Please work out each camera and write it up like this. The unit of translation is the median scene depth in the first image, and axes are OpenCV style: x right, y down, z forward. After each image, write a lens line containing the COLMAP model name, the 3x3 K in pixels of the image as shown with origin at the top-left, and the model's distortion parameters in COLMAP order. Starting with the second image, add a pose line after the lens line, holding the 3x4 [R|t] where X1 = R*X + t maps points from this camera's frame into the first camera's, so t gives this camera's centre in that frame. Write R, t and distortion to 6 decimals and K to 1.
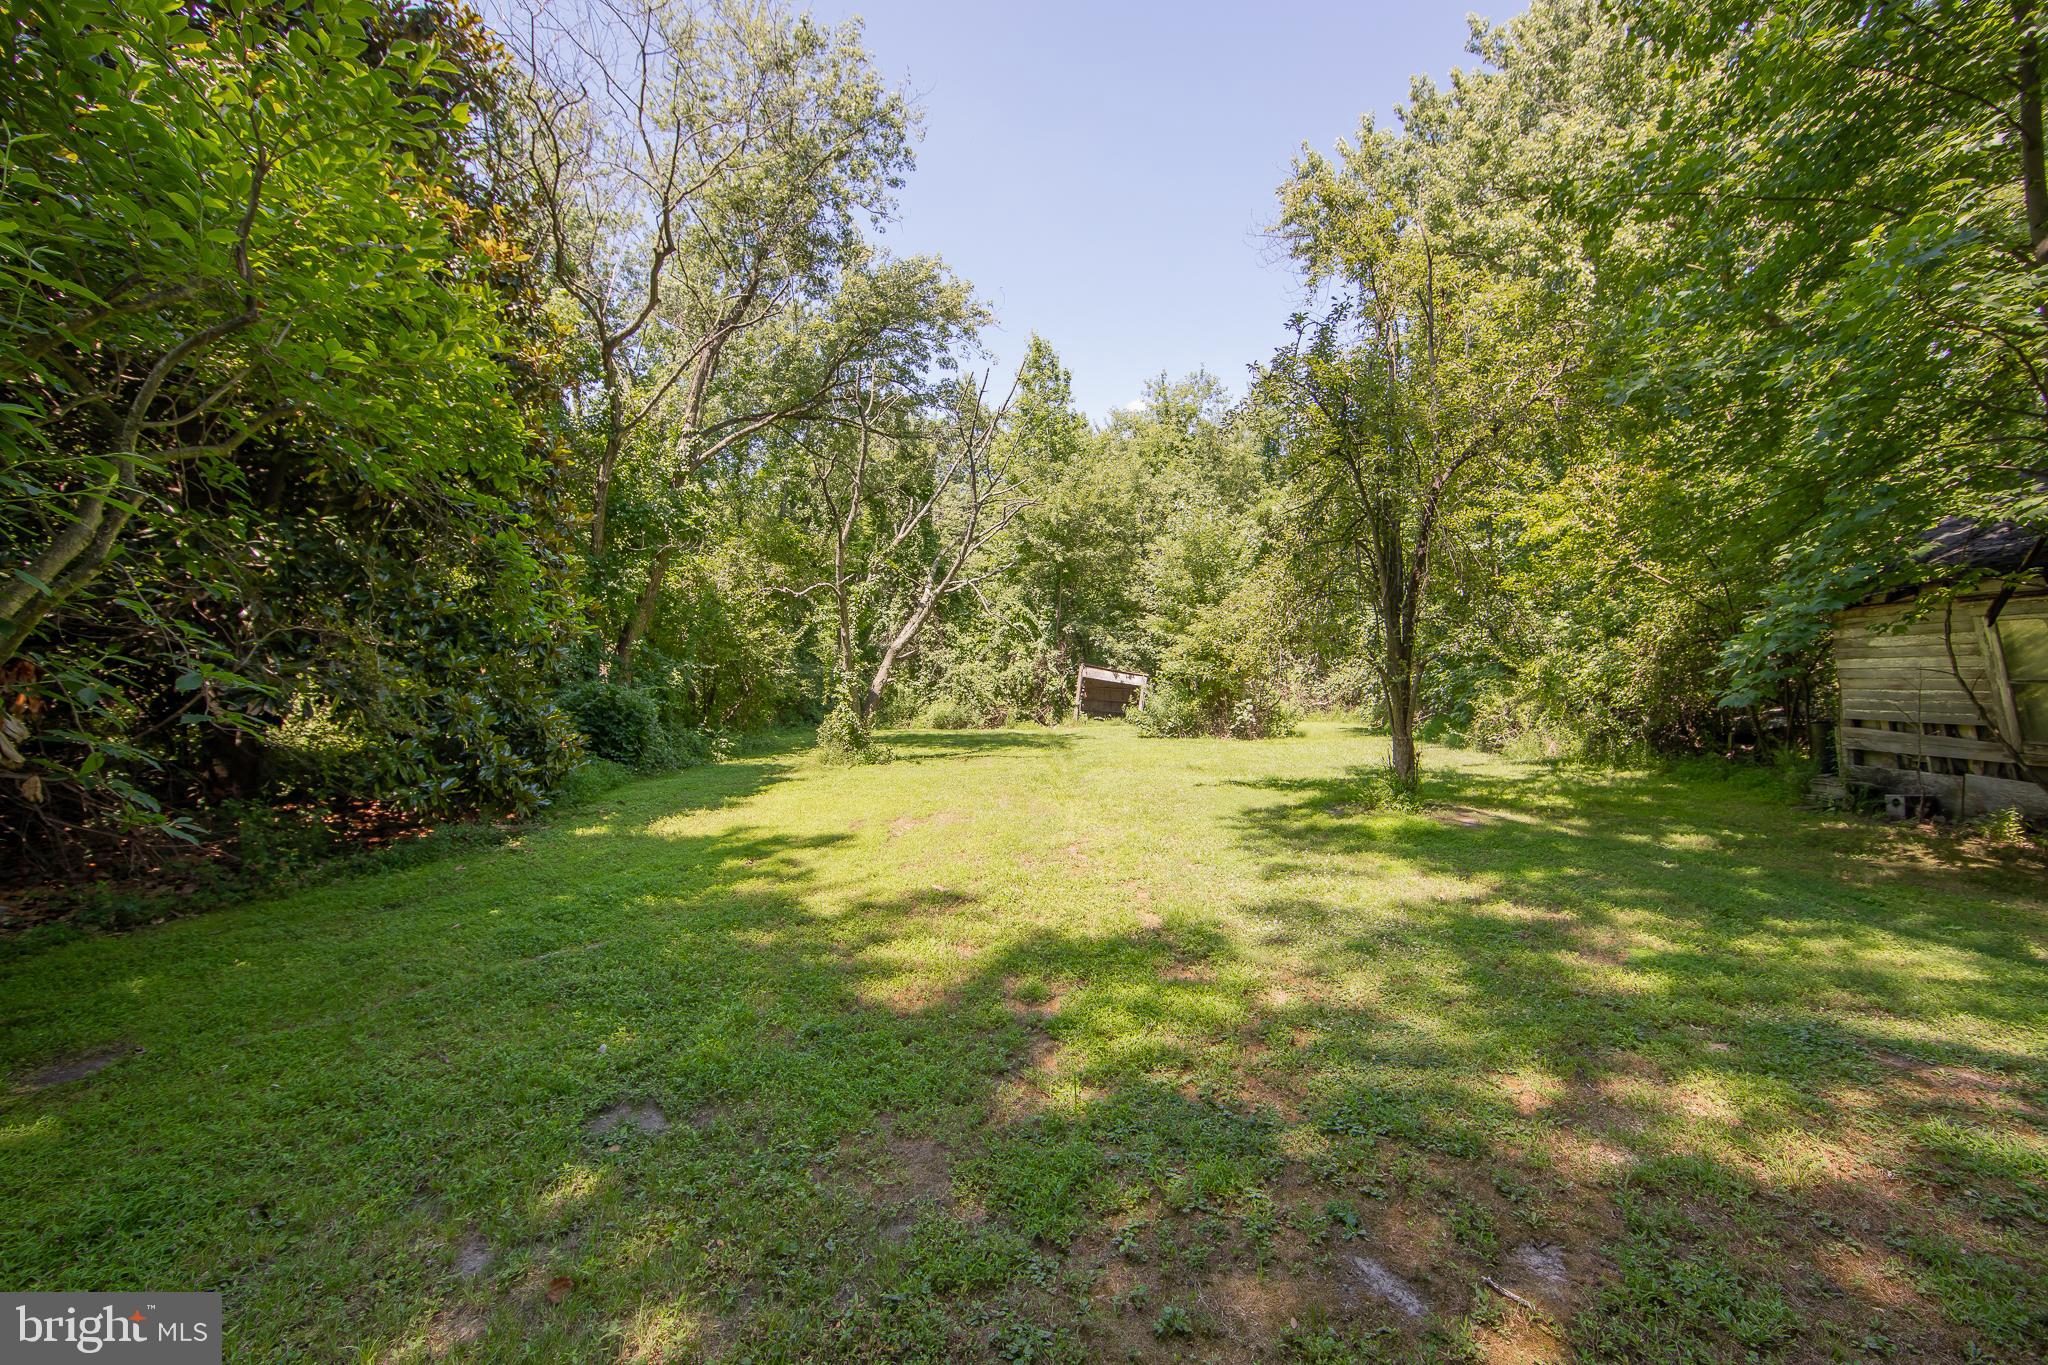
lens RADIAL K [[835.6, 0, 1016.1], [0, 835.6, 669.9], [0, 0, 1]] dist [-0.000053, 0.000920]
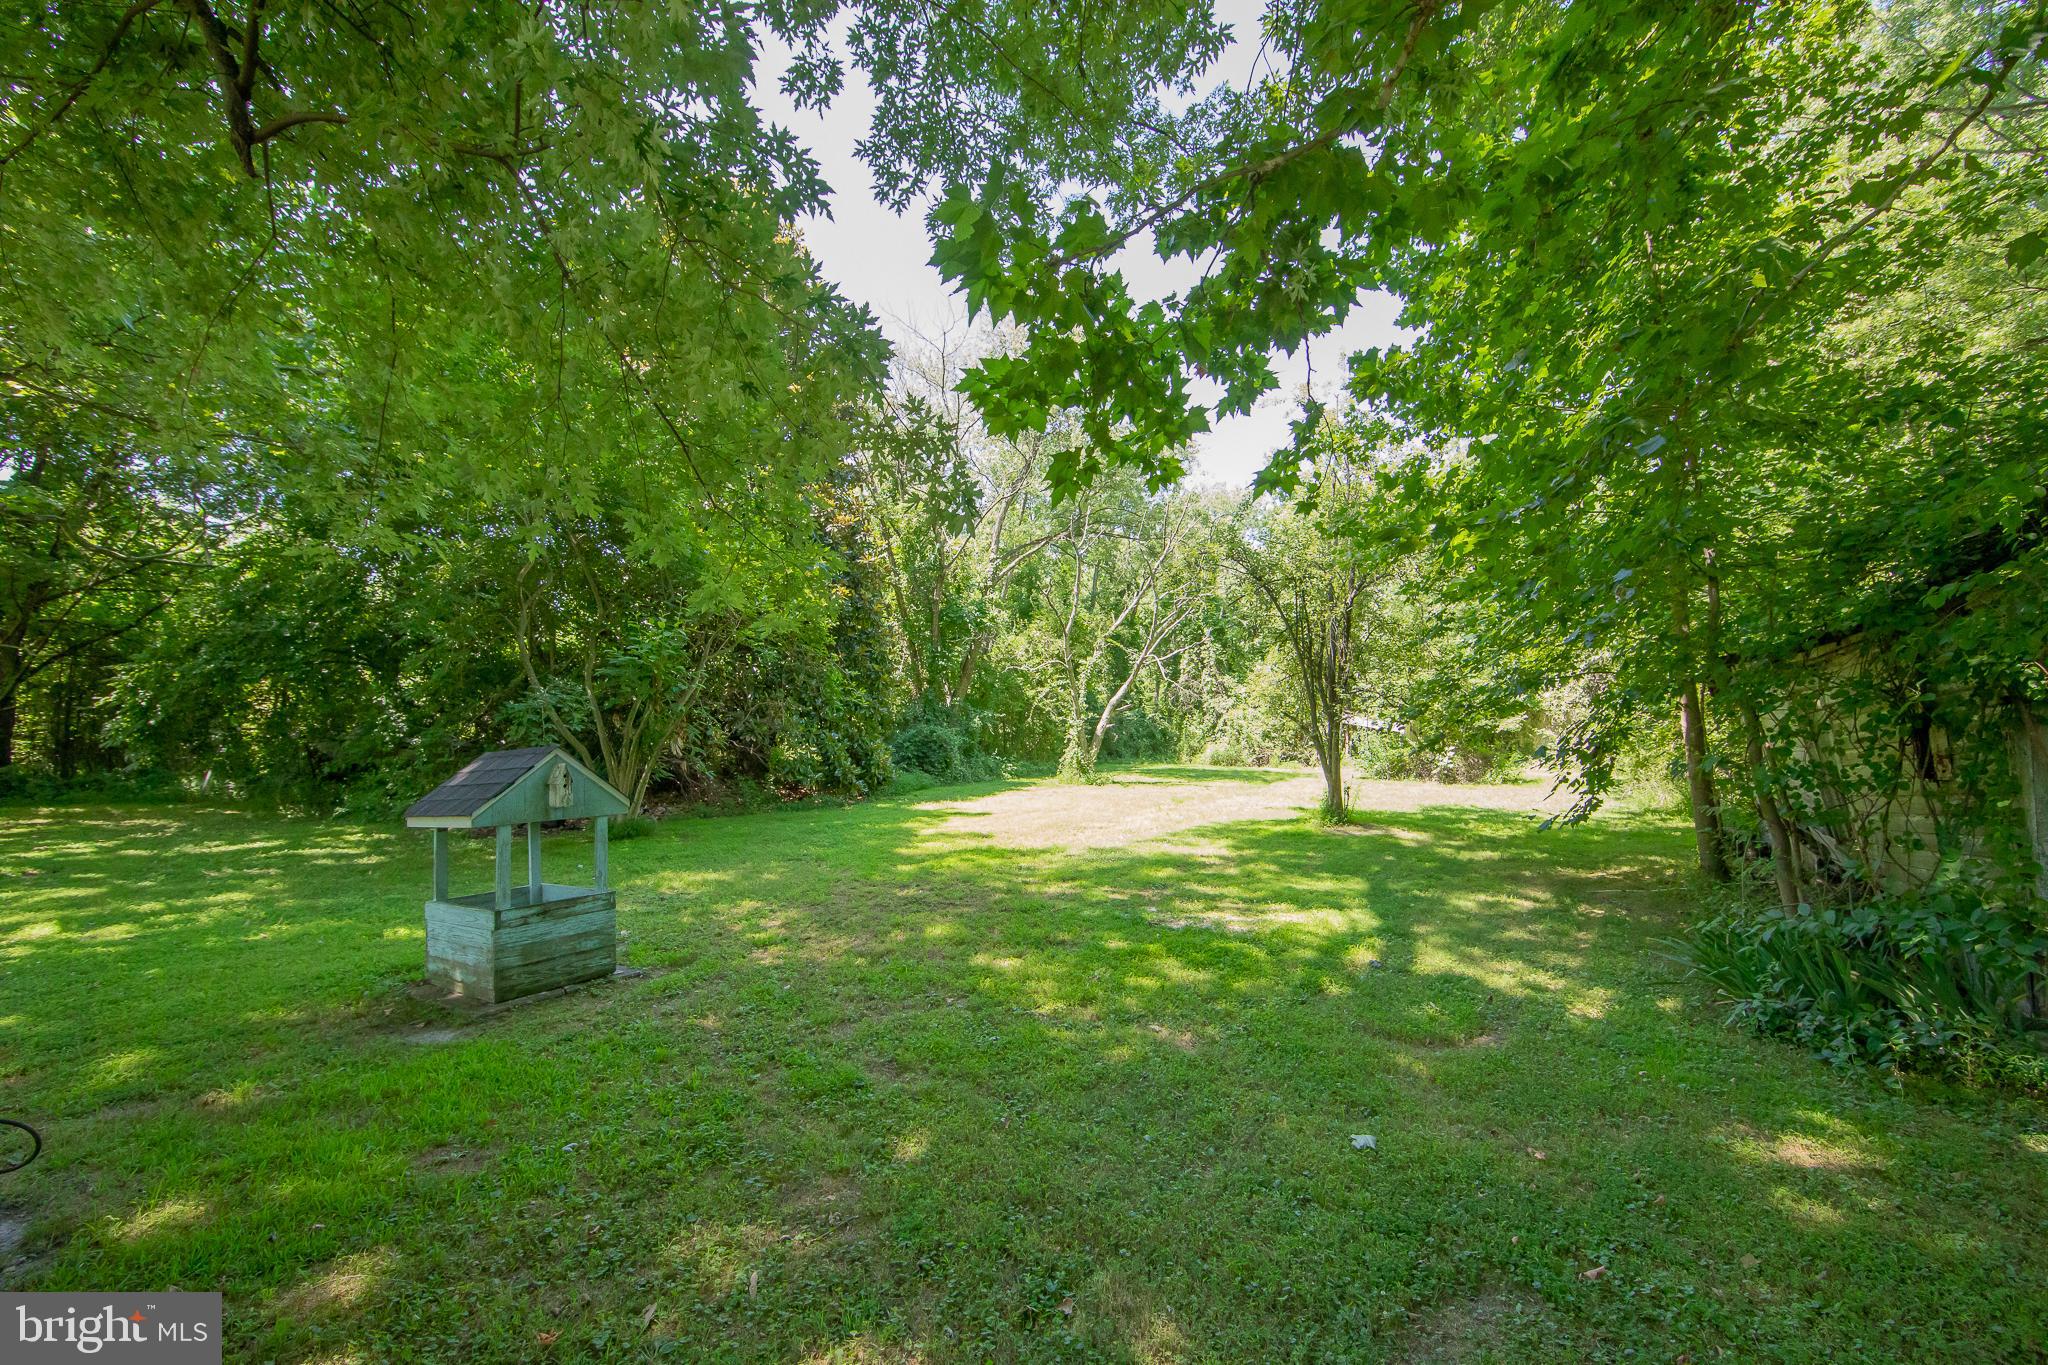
lens RADIAL K [[835.6, 0, 1016.1], [0, 835.6, 669.9], [0, 0, 1]] dist [-0.000053, 0.000920]
pose [[0.882213, -0.014459, -0.470629, 0.200765], [-0.005747, 0.999123, -0.041469, -0.012637], [0.470816, 0.039289, 0.881356, -0.170142]]
